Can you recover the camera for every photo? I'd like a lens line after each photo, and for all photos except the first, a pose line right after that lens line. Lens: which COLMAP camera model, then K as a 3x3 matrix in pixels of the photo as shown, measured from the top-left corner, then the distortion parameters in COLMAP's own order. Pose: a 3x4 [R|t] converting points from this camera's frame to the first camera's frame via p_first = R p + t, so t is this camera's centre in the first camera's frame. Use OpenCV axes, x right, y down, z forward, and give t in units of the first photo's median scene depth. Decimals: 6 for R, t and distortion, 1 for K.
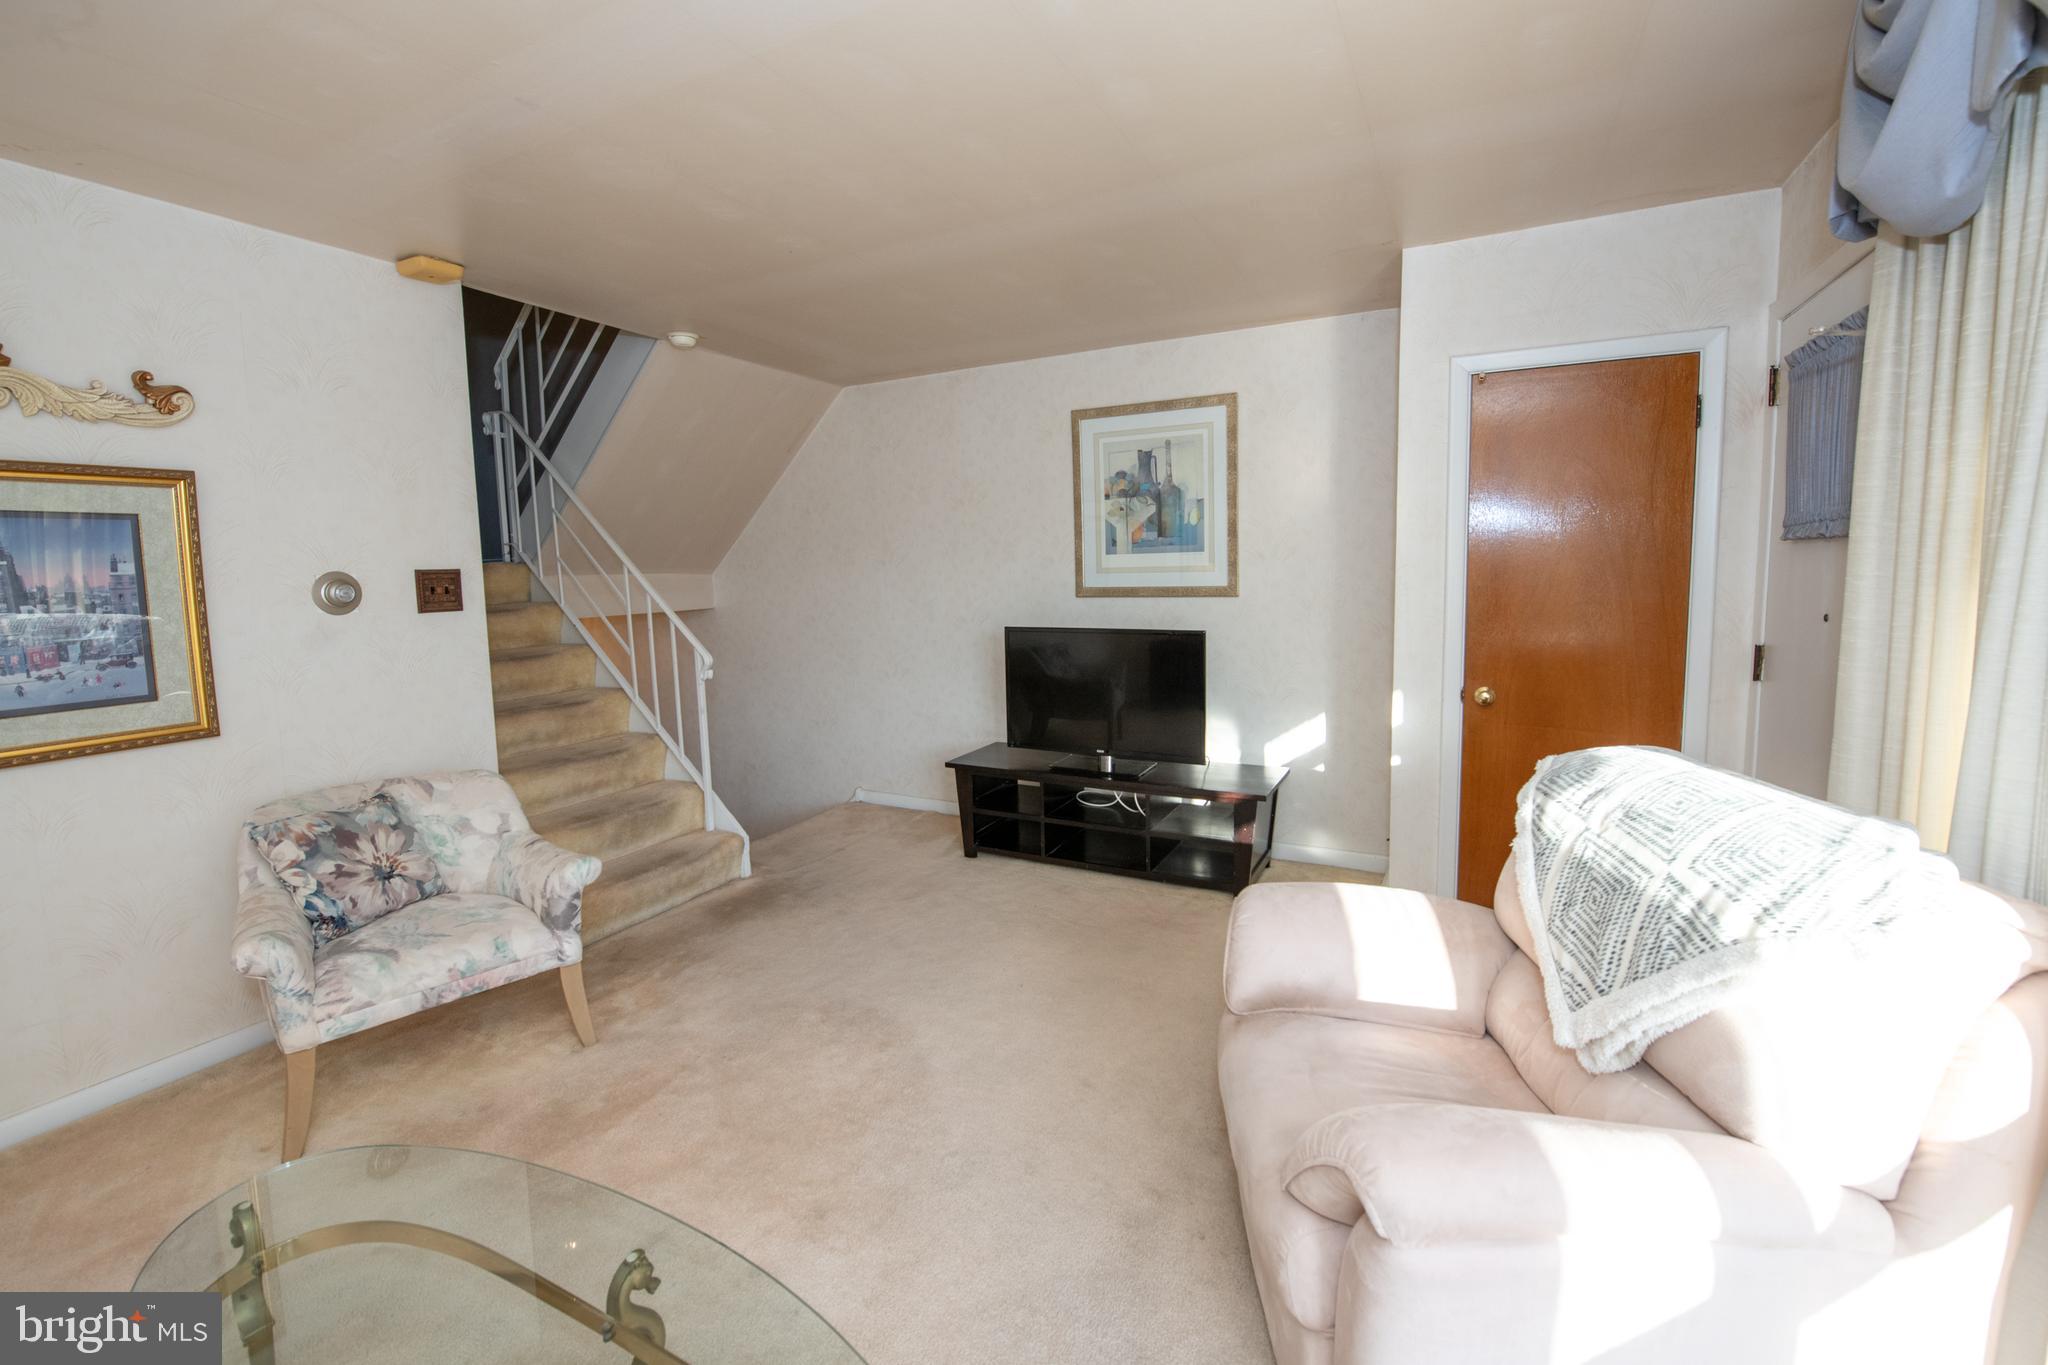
lens RADIAL K [[852.9, 0, 1032.7], [0, 852.9, 657.4], [0, 0, 1]] dist [-0.018637, -0.000984]
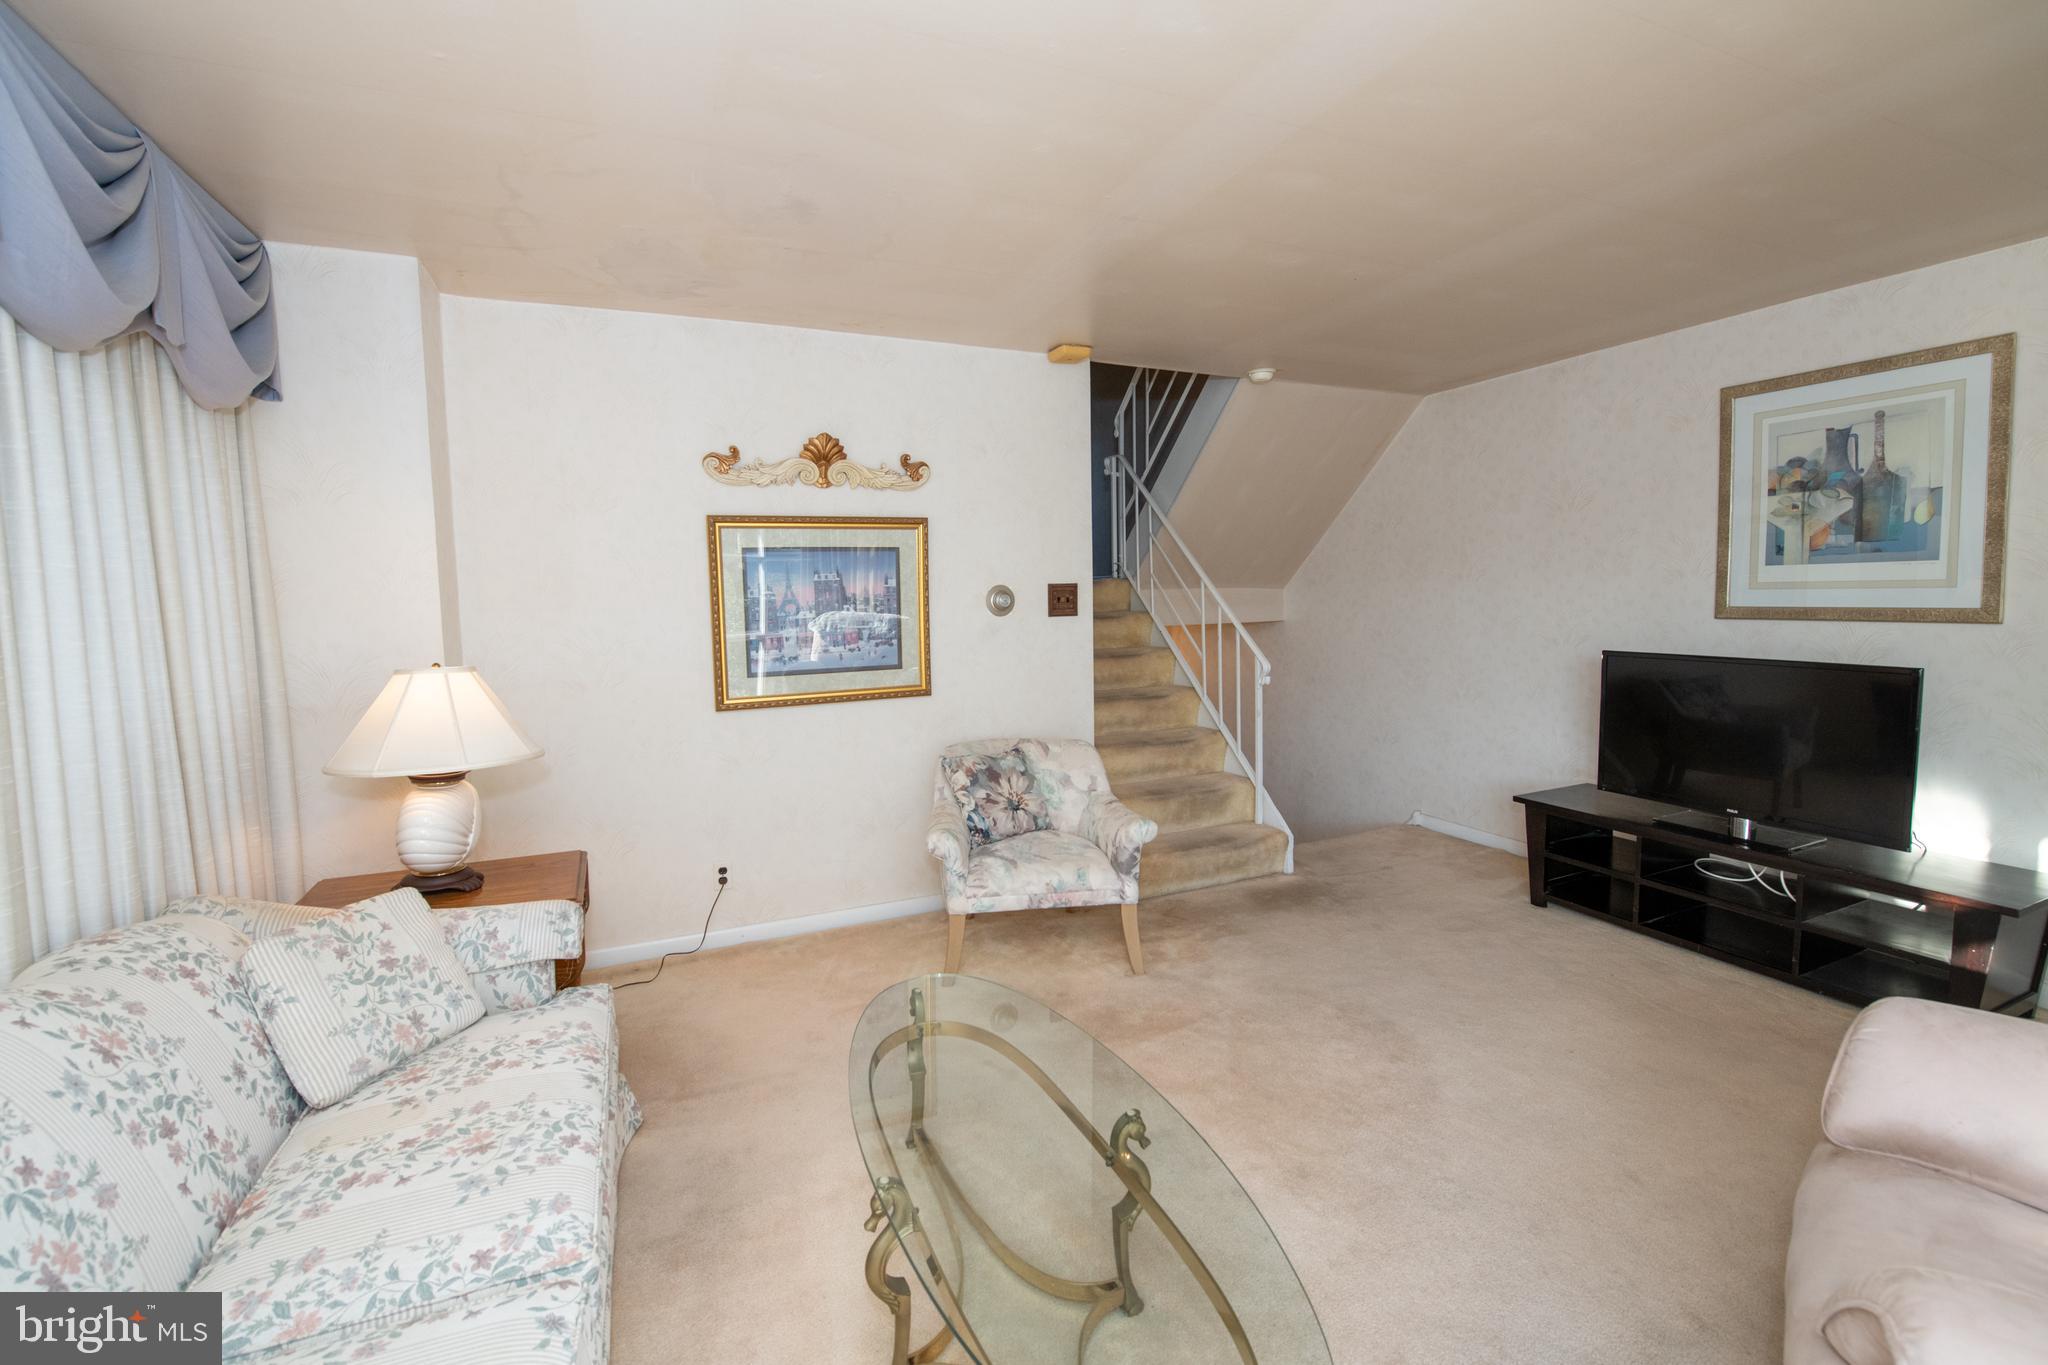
lens RADIAL K [[864.5, 0, 1030.5], [0, 864.5, 690.3], [0, 0, 1]] dist [-0.017289, -0.000539]
pose [[0.781689, 0.072672, -0.619420, 0.085601], [-0.061908, 0.997324, 0.038882, 0.010071], [0.620588, 0.007953, 0.784096, -0.069212]]
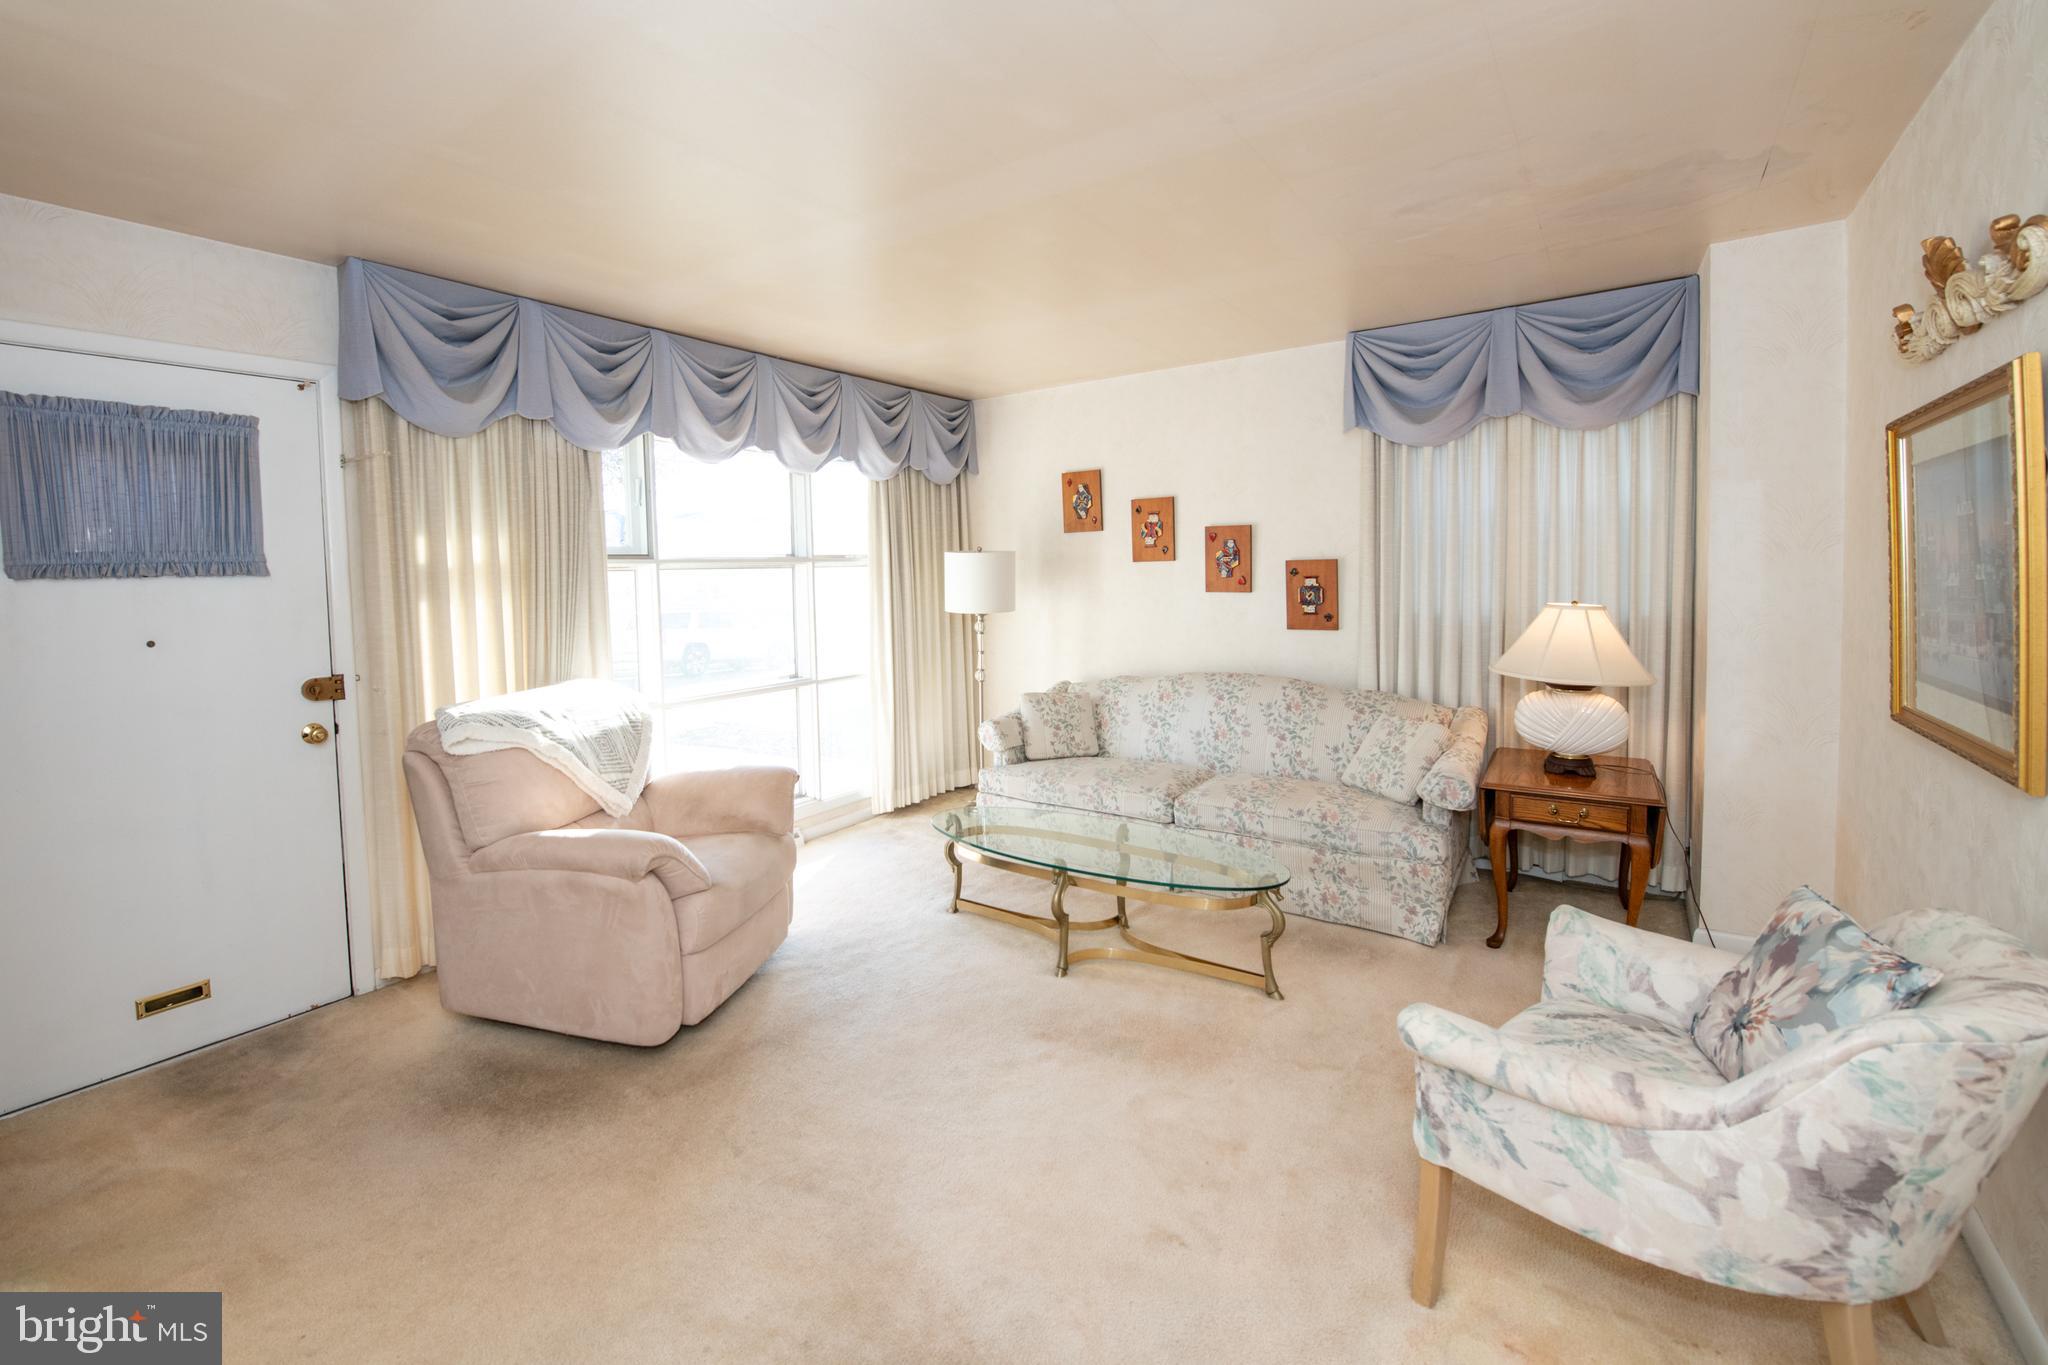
lens RADIAL K [[846.9, 0, 1031.0], [0, 846.9, 663.5], [0, 0, 1]] dist [-0.013847, -0.000657]
pose [[-0.992057, 0.024355, 0.123408, -0.262590], [0.048409, 0.979437, 0.195854, -0.111685], [-0.116100, 0.200273, -0.972837, 1.247944]]
